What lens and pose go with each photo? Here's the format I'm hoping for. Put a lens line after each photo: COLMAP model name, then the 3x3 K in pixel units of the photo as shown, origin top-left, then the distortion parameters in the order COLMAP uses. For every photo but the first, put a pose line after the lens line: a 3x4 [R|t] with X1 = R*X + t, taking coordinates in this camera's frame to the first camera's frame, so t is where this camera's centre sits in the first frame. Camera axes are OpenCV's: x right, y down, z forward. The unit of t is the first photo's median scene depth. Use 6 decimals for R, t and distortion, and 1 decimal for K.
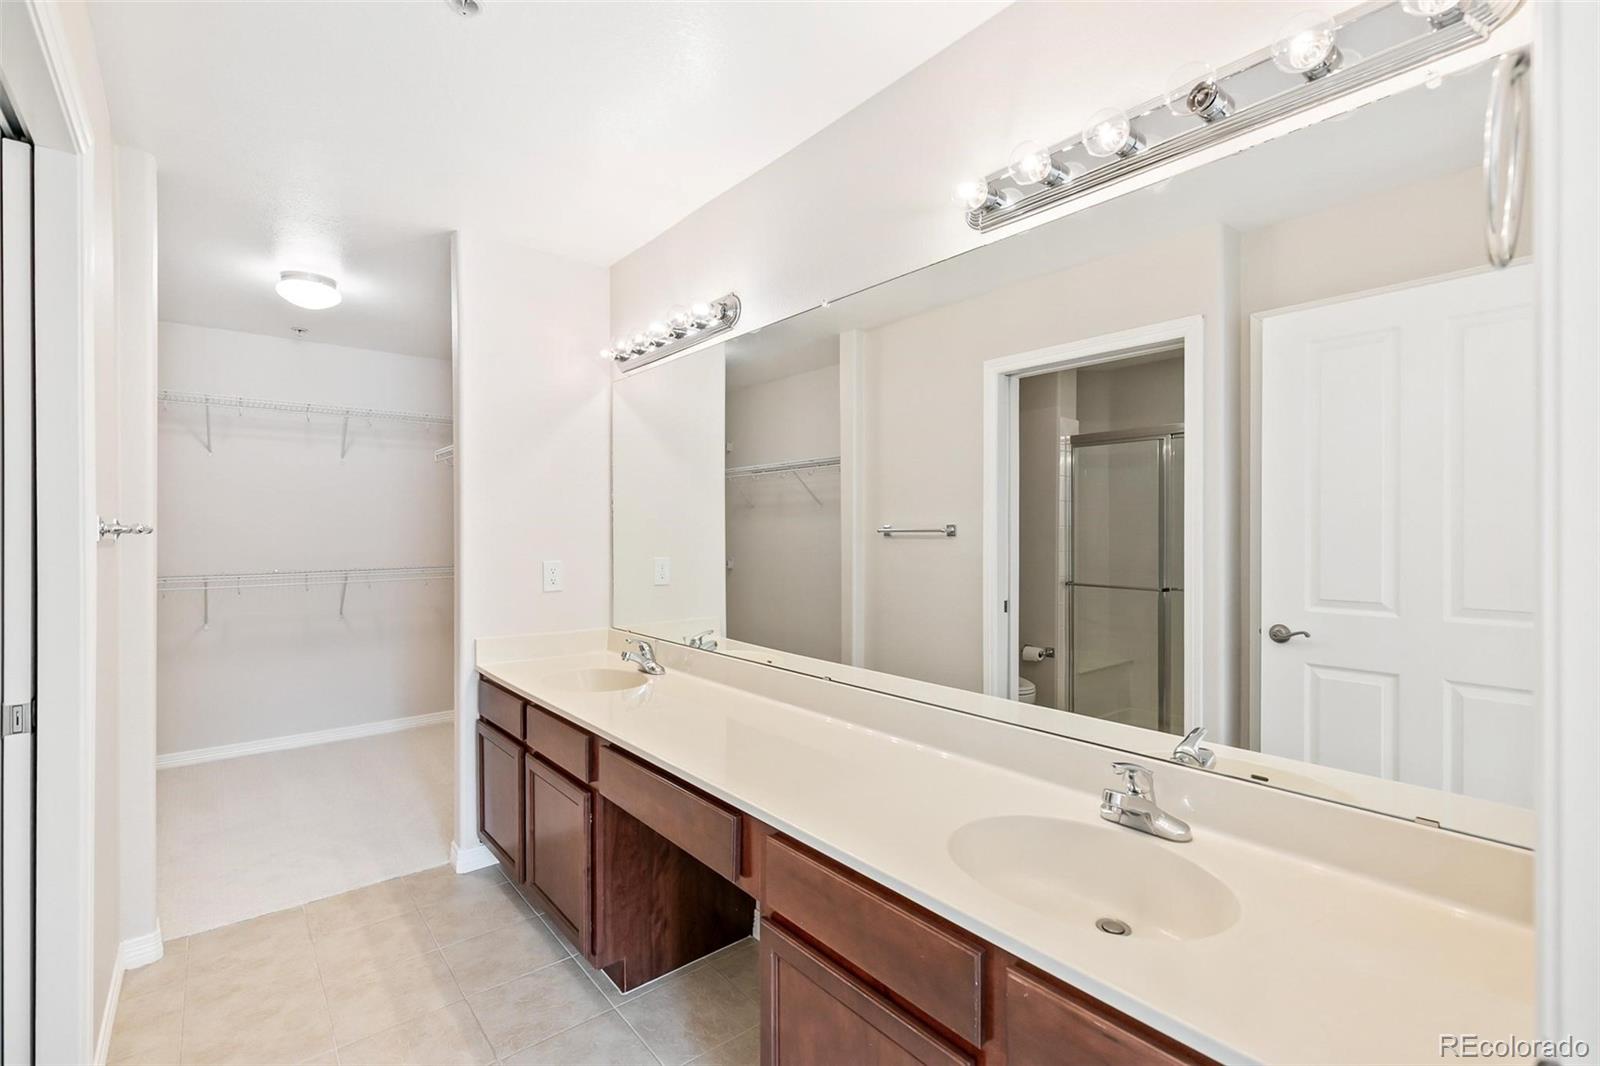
lens RADIAL K [[726.2, 0, 808.0], [0, 726.2, 530.1], [0, 0, 1]] dist [0.007383, -0.000709]
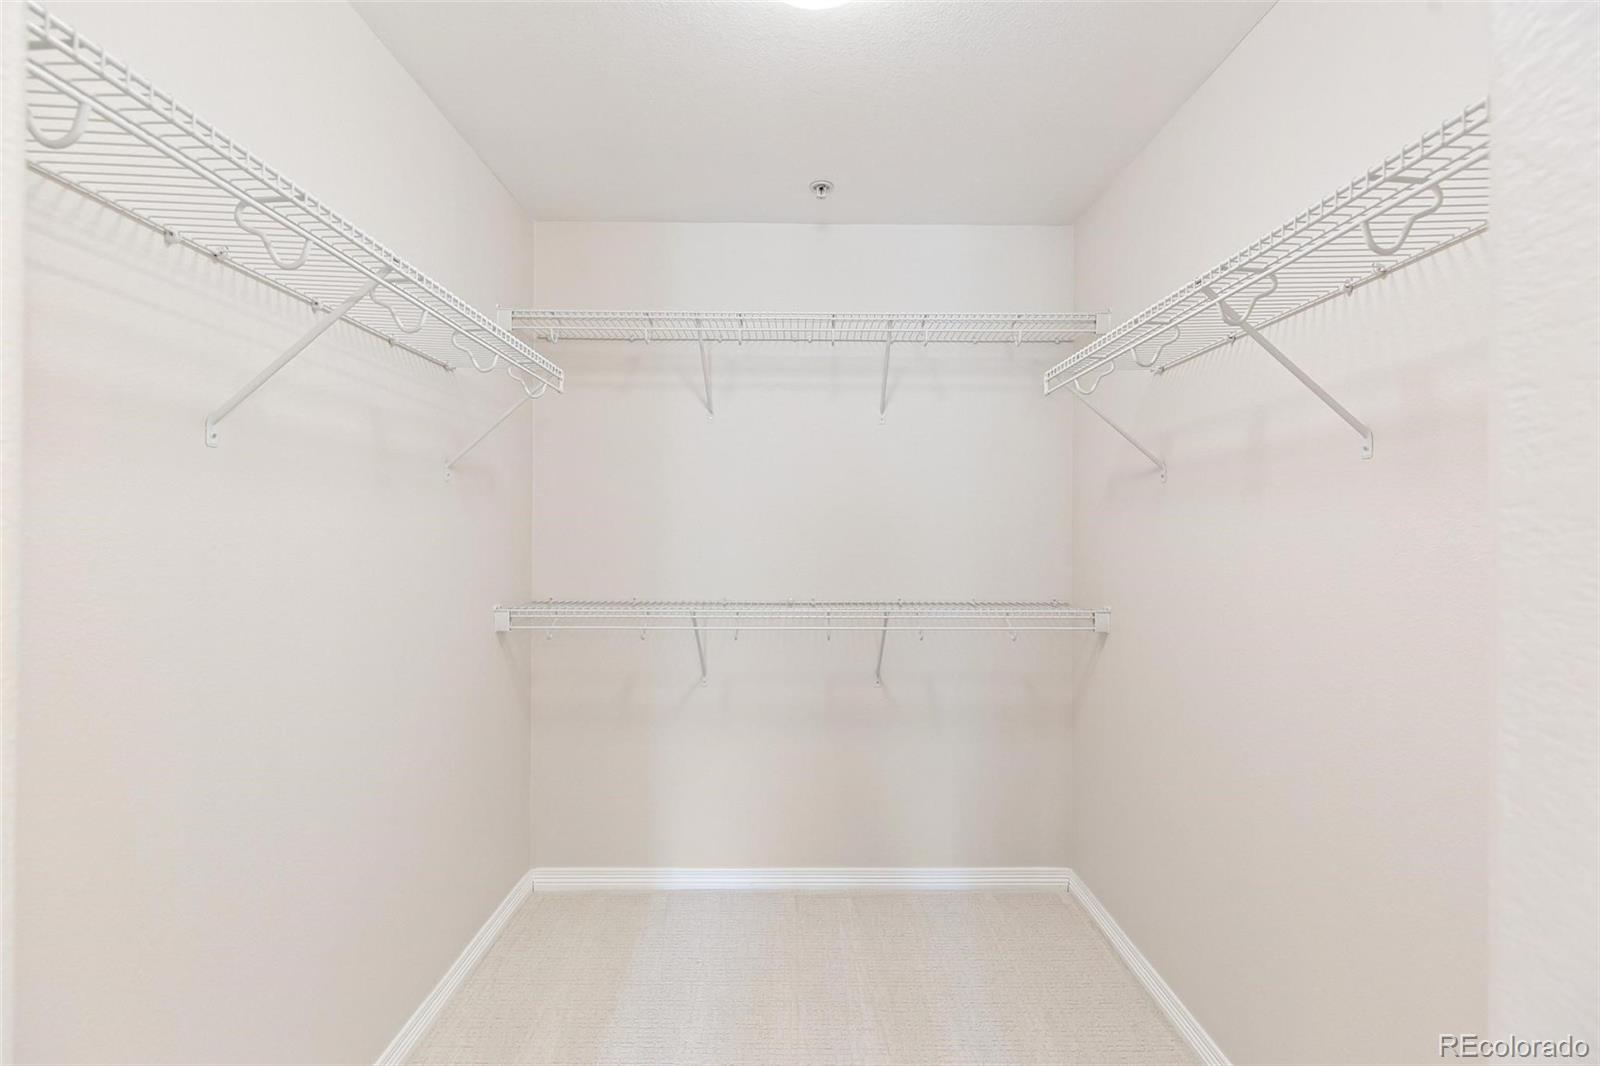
lens RADIAL K [[726.2, 0, 806.5], [0, 726.2, 532.4], [0, 0, 1]] dist [0.007383, -0.000709]
pose [[0.782209, 0.006961, -0.622977, -0.319788], [-0.006336, 0.999975, 0.003219, -0.003118], [0.622984, 0.001429, 0.782233, 0.501641]]
